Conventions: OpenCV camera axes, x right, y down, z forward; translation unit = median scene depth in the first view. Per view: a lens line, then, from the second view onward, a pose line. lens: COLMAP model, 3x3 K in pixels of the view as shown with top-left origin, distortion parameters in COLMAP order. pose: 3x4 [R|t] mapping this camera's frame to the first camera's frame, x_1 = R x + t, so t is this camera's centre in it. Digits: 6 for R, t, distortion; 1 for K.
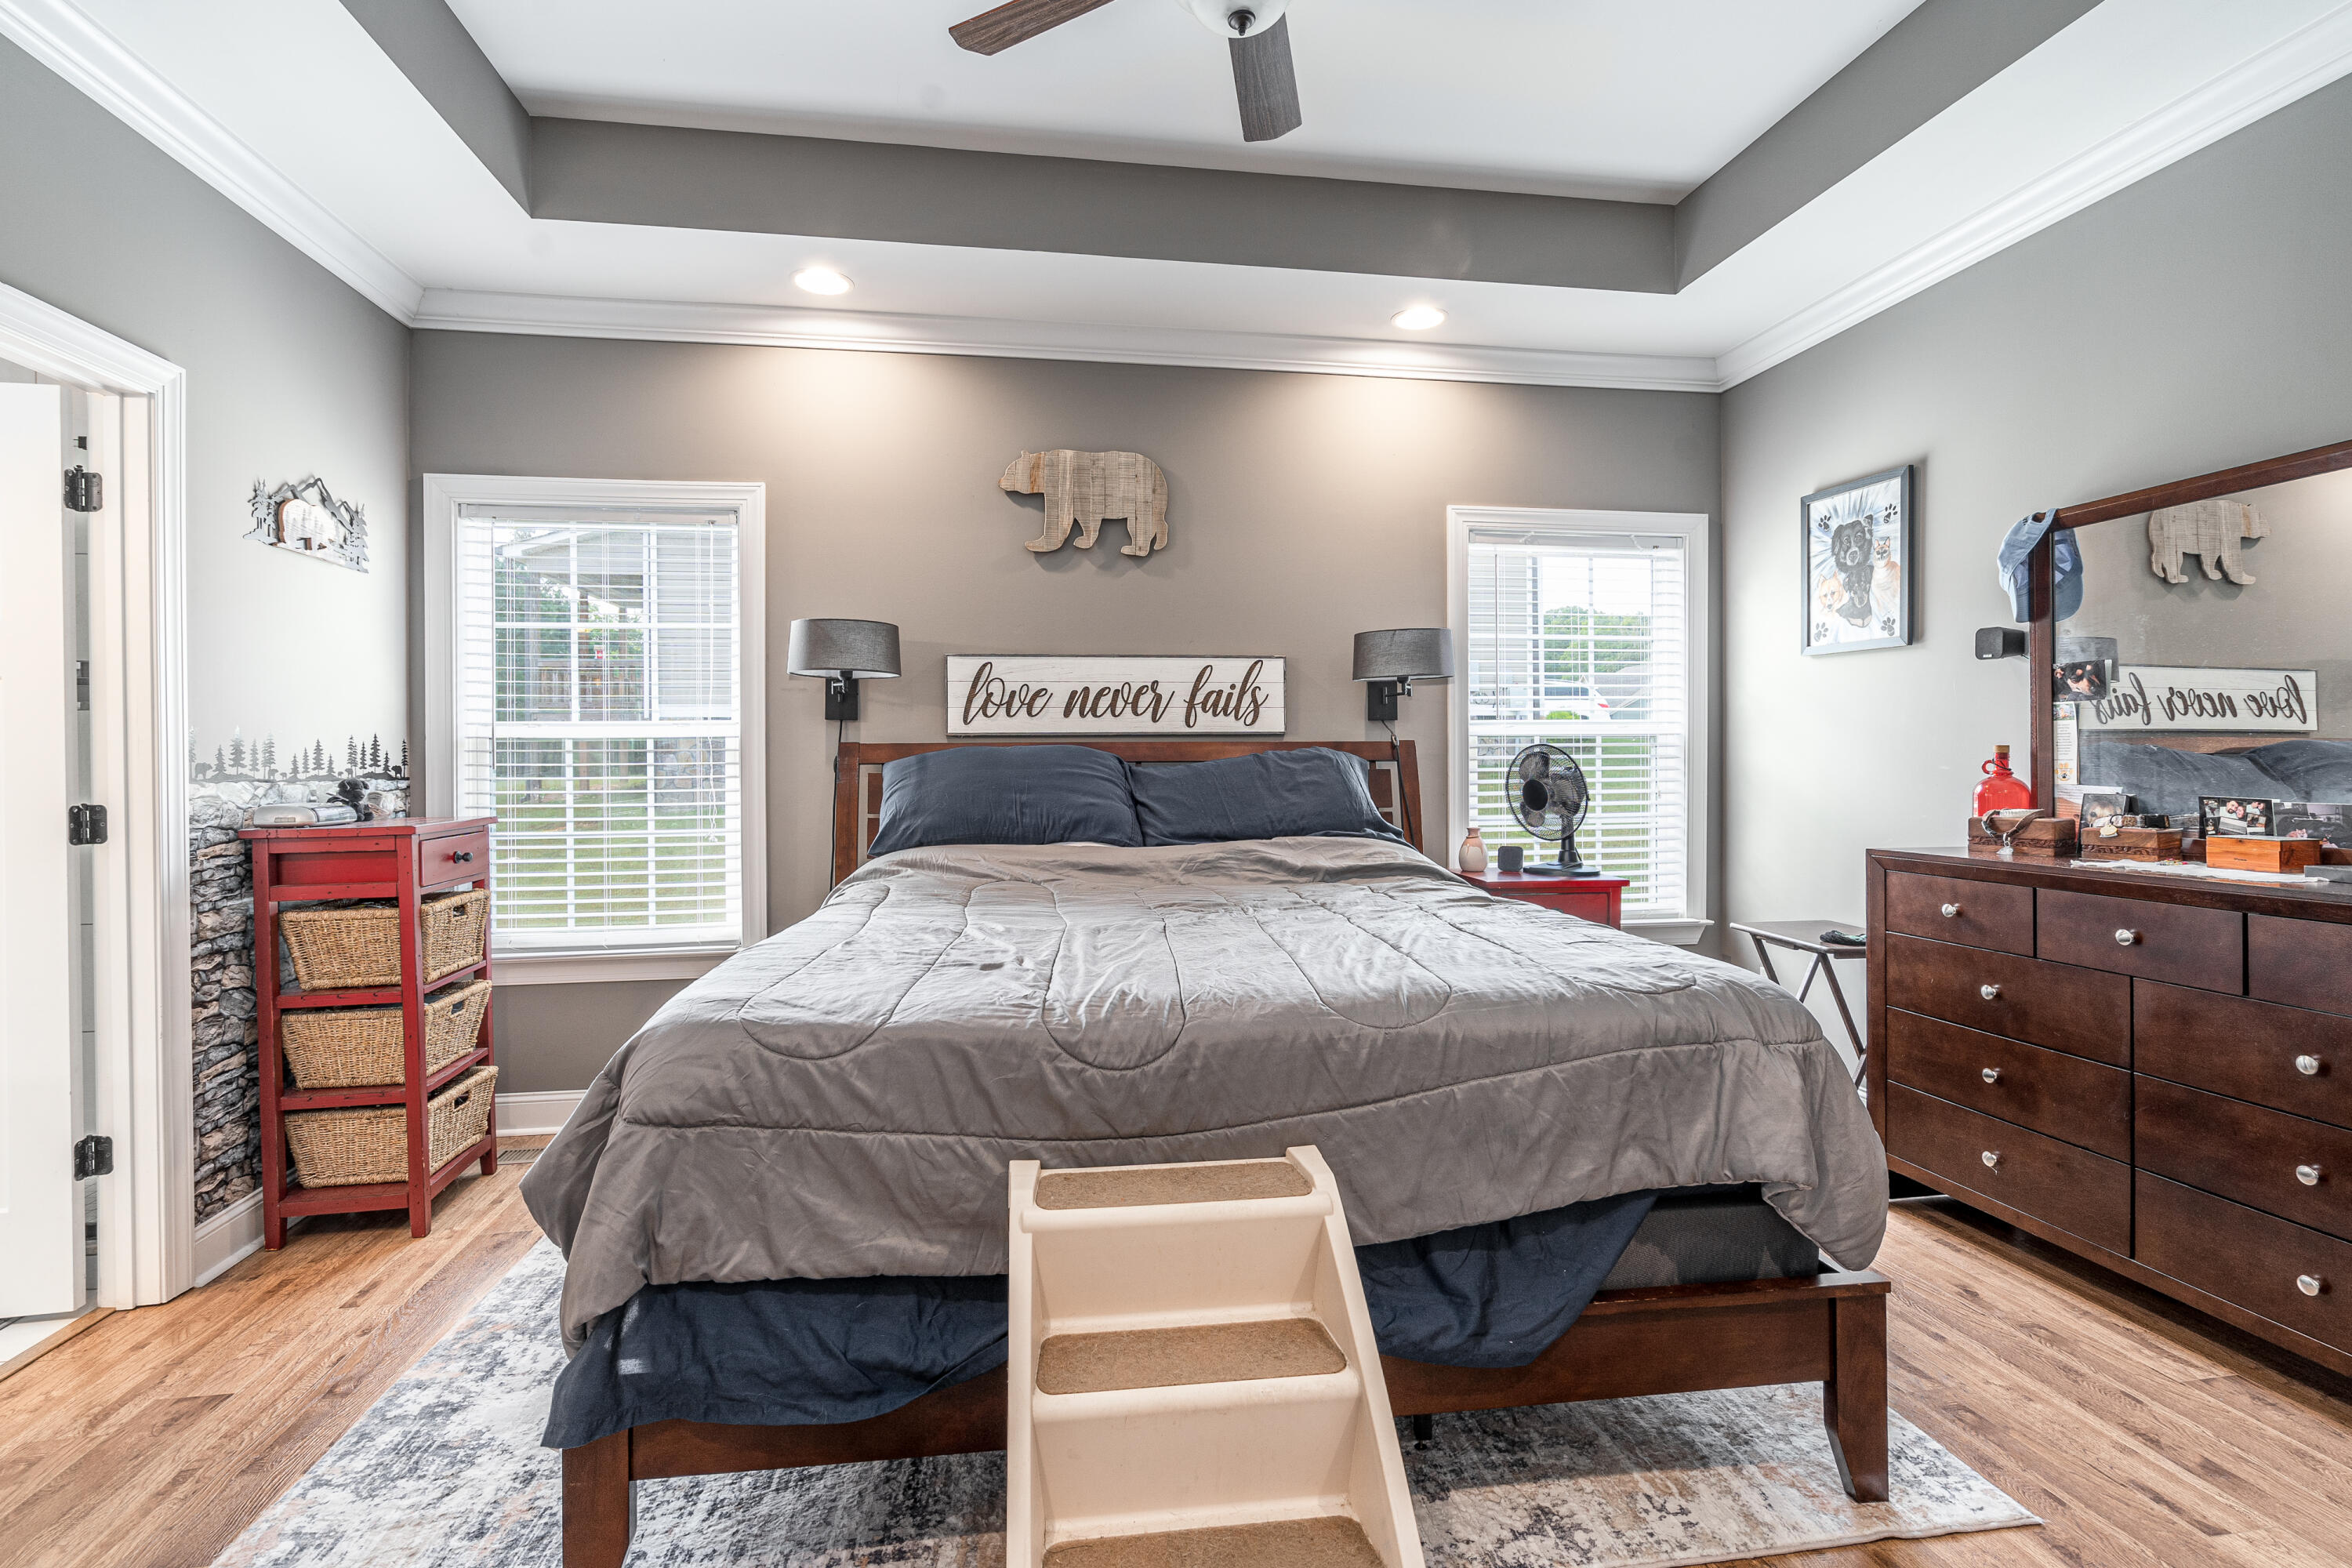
lens RADIAL K [[1024.1, 0, 1181.8], [0, 1024.1, 770.8], [0, 0, 1]] dist [-0.002215, 0.000202]
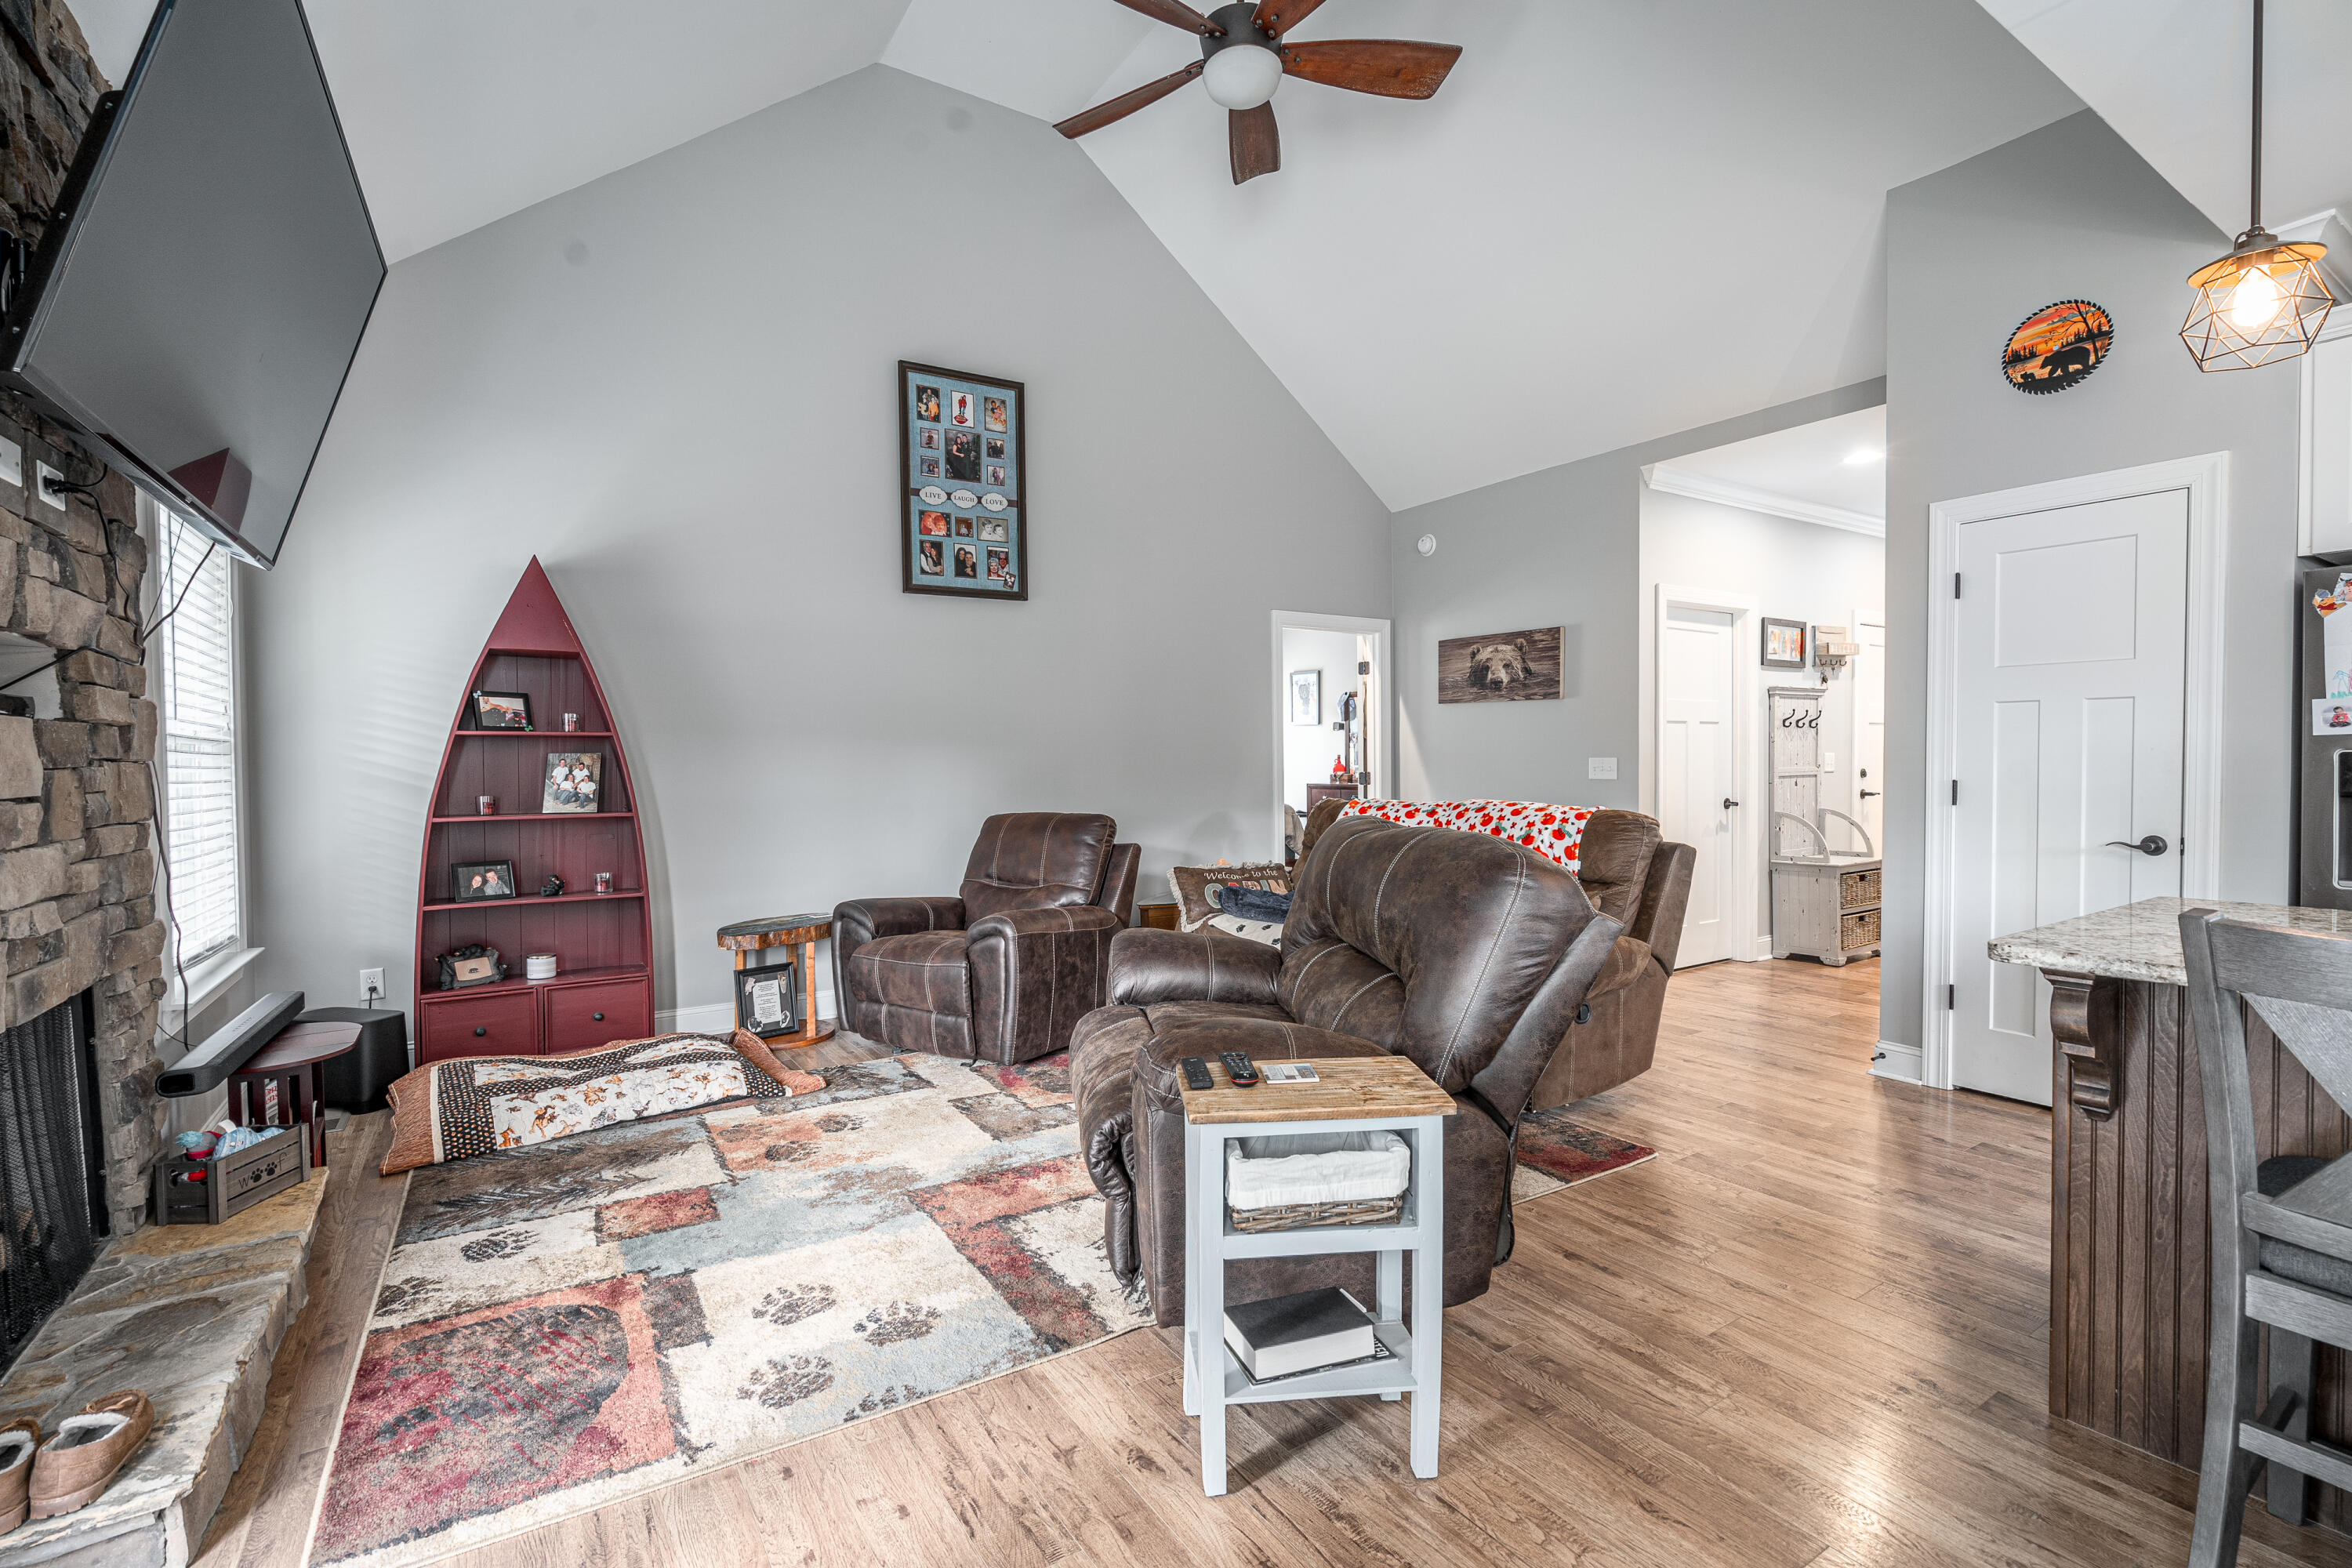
lens RADIAL K [[1024.1, 0, 1173.8], [0, 1024.1, 789.2], [0, 0, 1]] dist [-0.002215, 0.000202]
pose [[0.903428, -0.011809, 0.428577, -1.294084], [0.003568, 0.999793, 0.020027, 0.022923], [-0.428725, -0.016564, 0.903283, -2.046735]]
